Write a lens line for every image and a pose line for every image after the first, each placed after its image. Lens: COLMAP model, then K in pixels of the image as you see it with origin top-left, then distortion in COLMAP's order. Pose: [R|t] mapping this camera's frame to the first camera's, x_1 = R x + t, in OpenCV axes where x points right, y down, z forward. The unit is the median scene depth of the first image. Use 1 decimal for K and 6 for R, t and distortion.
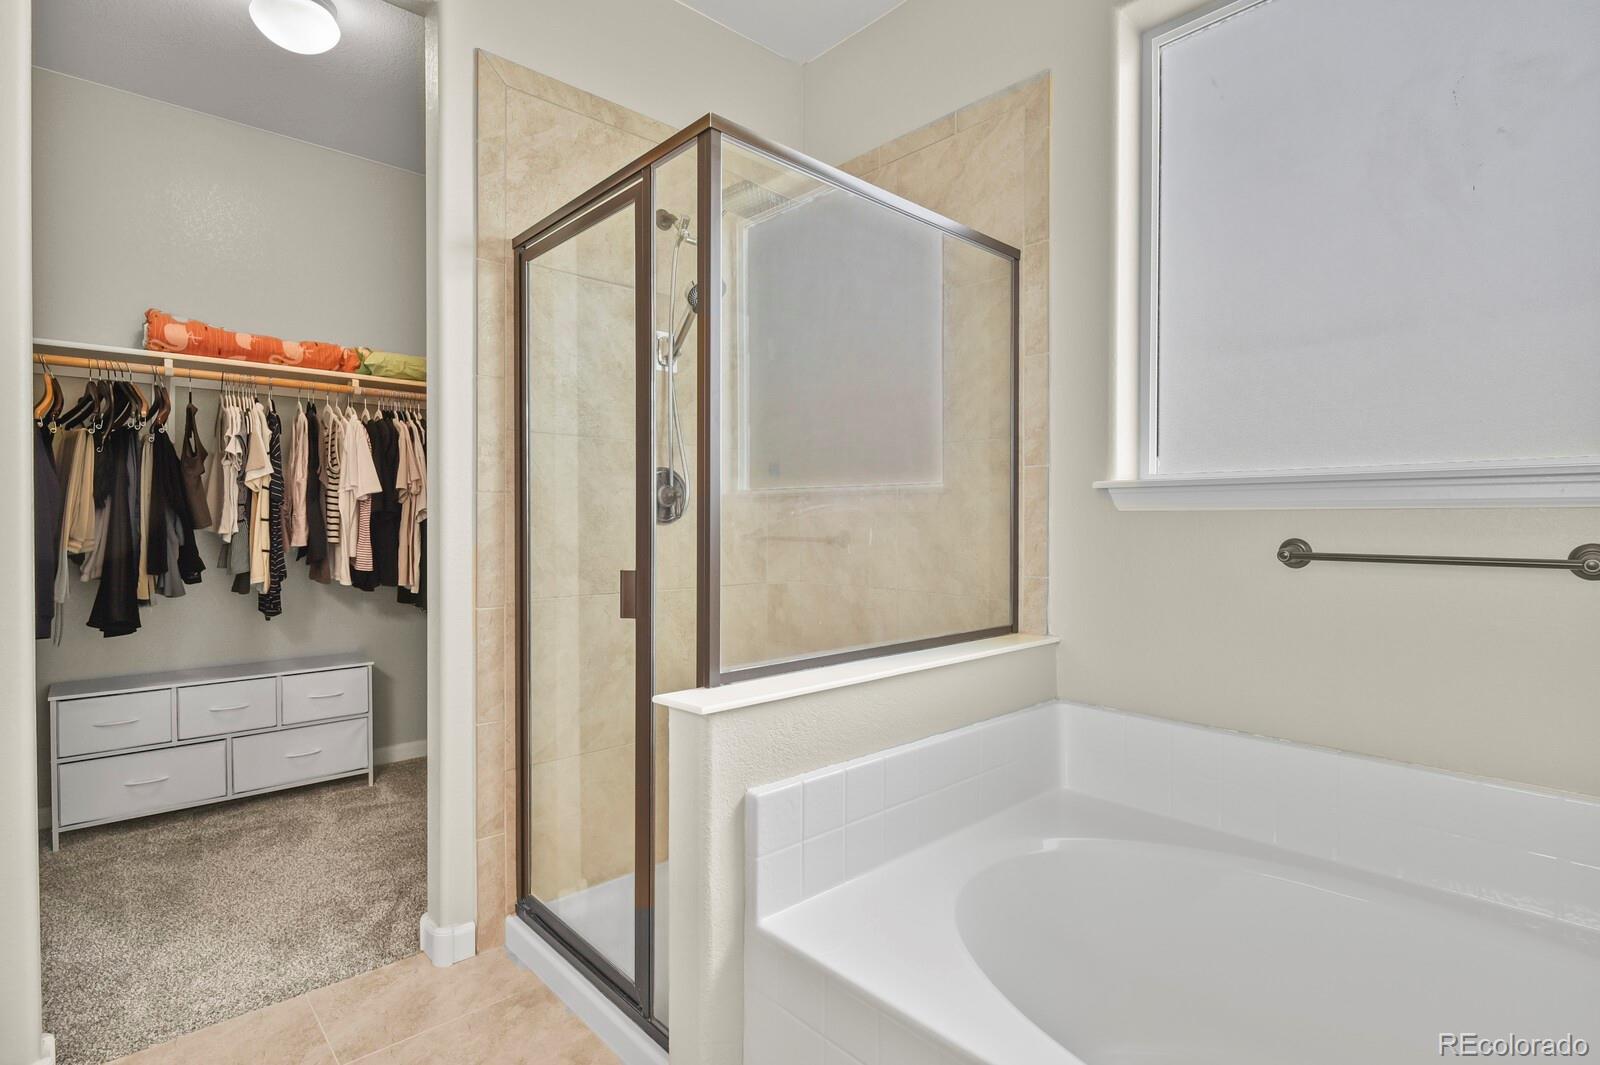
lens RADIAL K [[777.4, 0, 802.2], [0, 777.4, 527.5], [0, 0, 1]] dist [-0.005787, -0.004999]
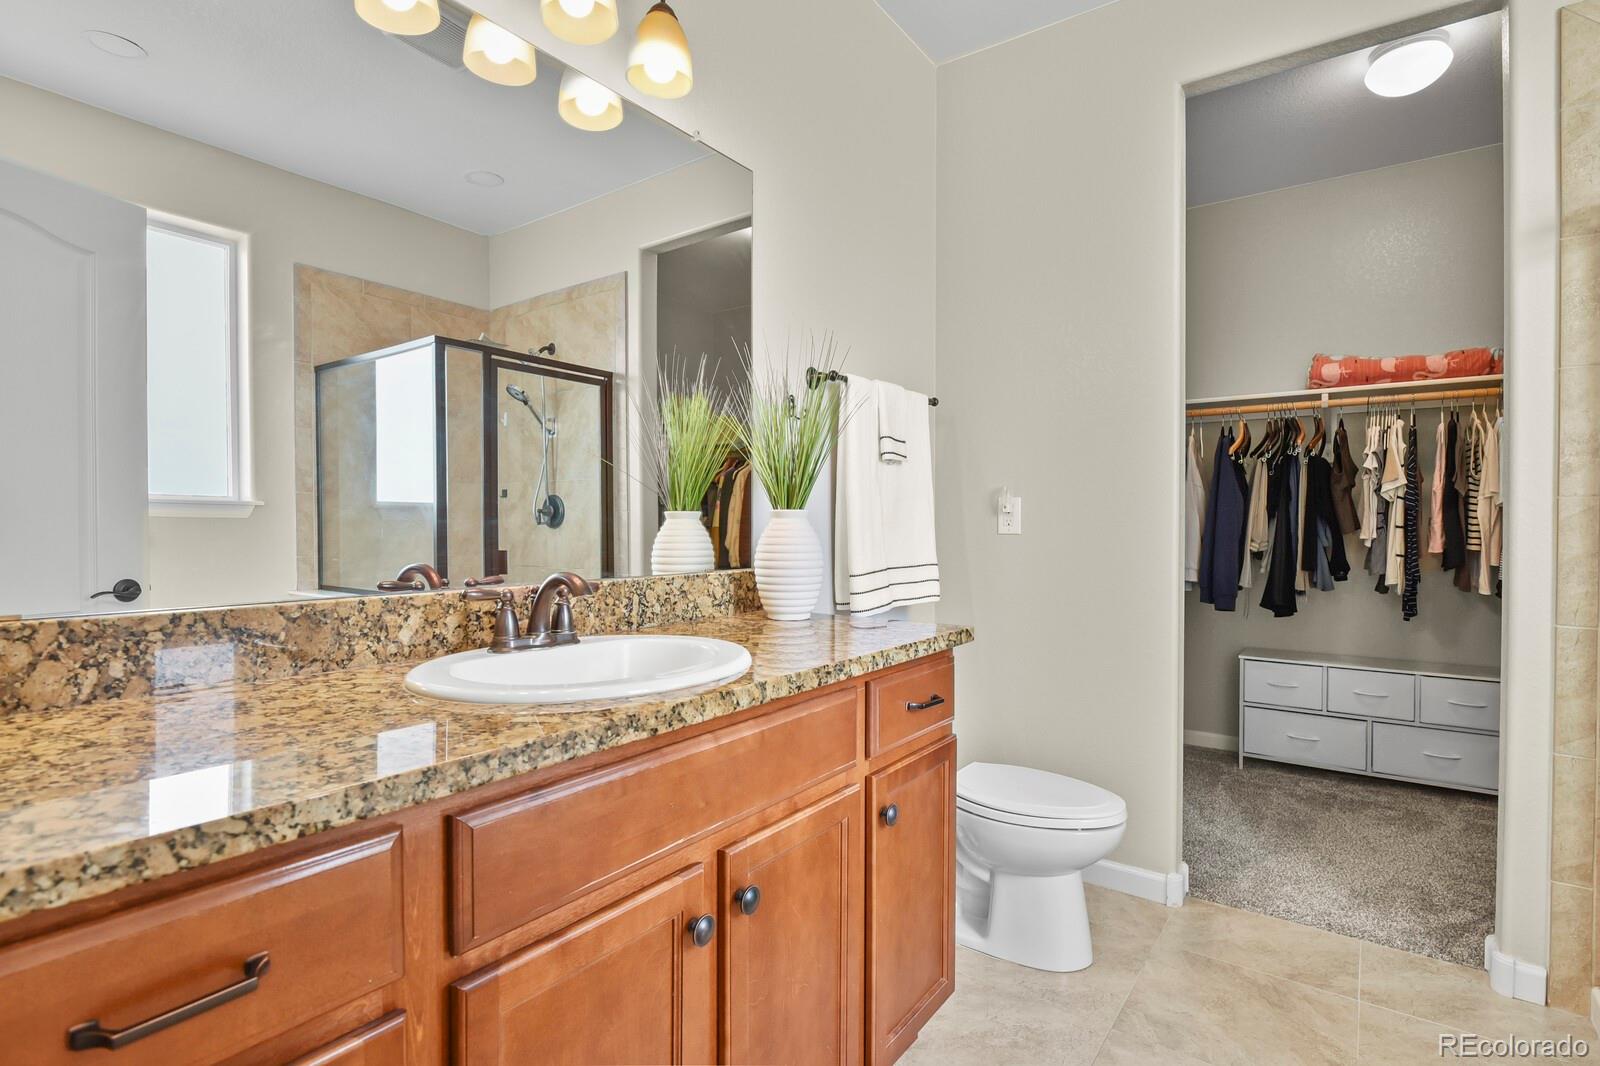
lens RADIAL K [[777.4, 0, 797.9], [0, 777.4, 535.7], [0, 0, 1]] dist [-0.005787, -0.004999]
pose [[0.175917, 0.014066, -0.984305, 0.228234], [-0.013401, 0.999839, 0.011893, 0.000599], [0.984314, 0.011098, 0.176077, -0.022443]]
